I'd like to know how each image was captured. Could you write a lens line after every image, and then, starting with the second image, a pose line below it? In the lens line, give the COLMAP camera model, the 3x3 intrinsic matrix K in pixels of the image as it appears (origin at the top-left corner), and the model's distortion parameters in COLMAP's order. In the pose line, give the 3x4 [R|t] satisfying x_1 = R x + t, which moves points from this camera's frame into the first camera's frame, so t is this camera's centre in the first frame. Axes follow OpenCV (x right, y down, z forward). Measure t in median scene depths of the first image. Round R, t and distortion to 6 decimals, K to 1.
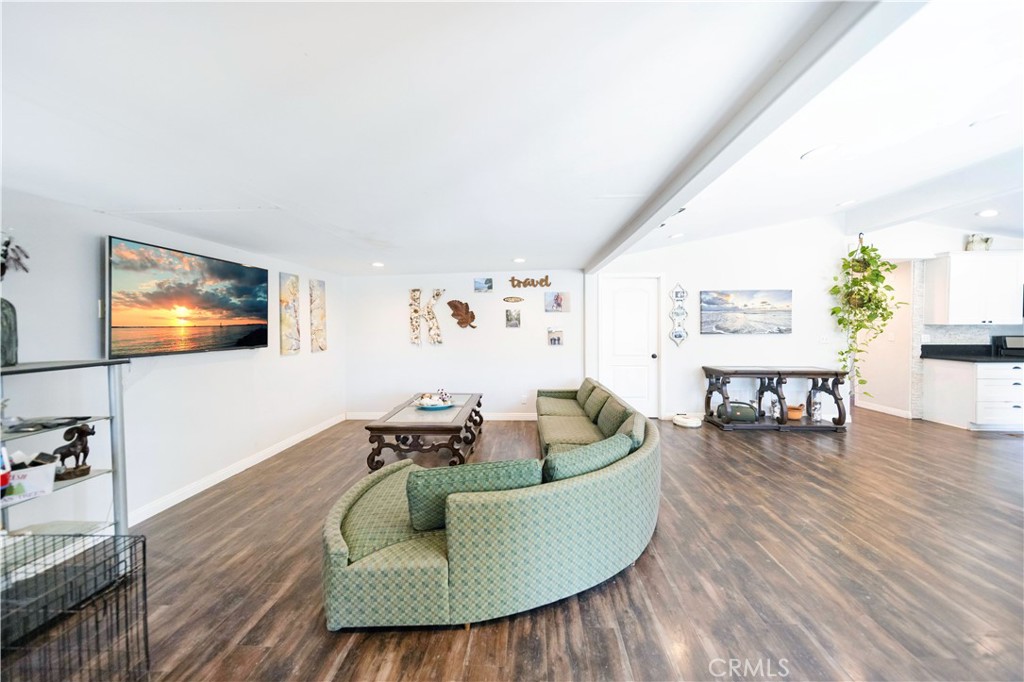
lens RADIAL K [[358.2, 0, 510.5], [0, 358.2, 336.2], [0, 0, 1]] dist [-0.001274, -0.000210]
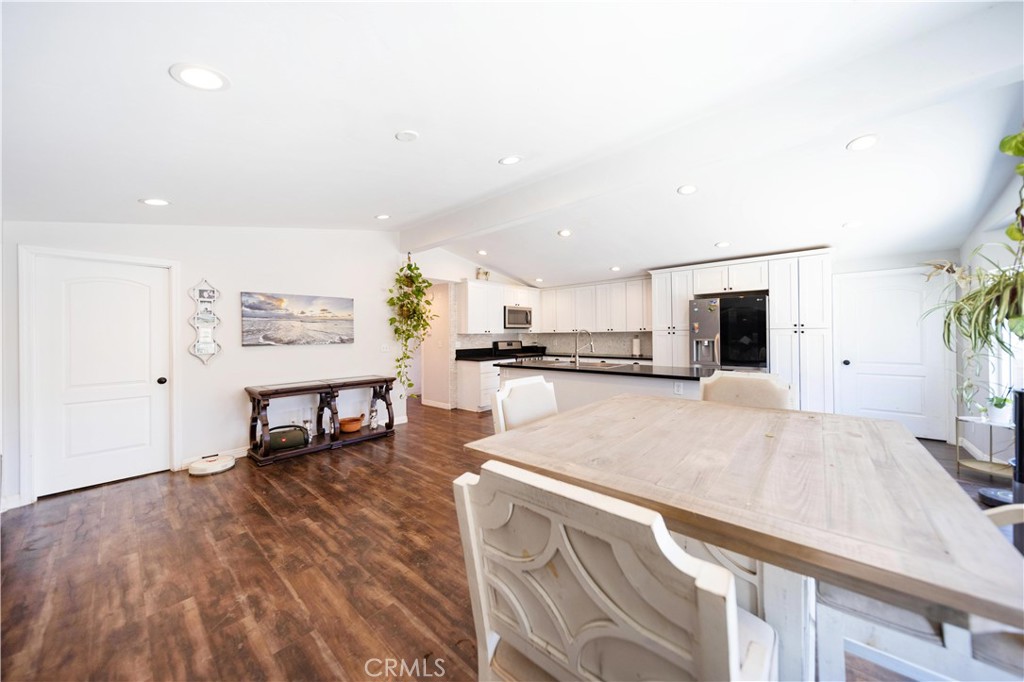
lens RADIAL K [[358.9, 0, 515.3], [0, 358.9, 345.9], [0, 0, 1]] dist [-0.001061, -0.000015]
pose [[0.618529, -0.028877, 0.785231, 0.296319], [0.036343, 0.999306, 0.008121, 0.007867], [-0.784921, 0.023515, 0.619150, 0.047402]]
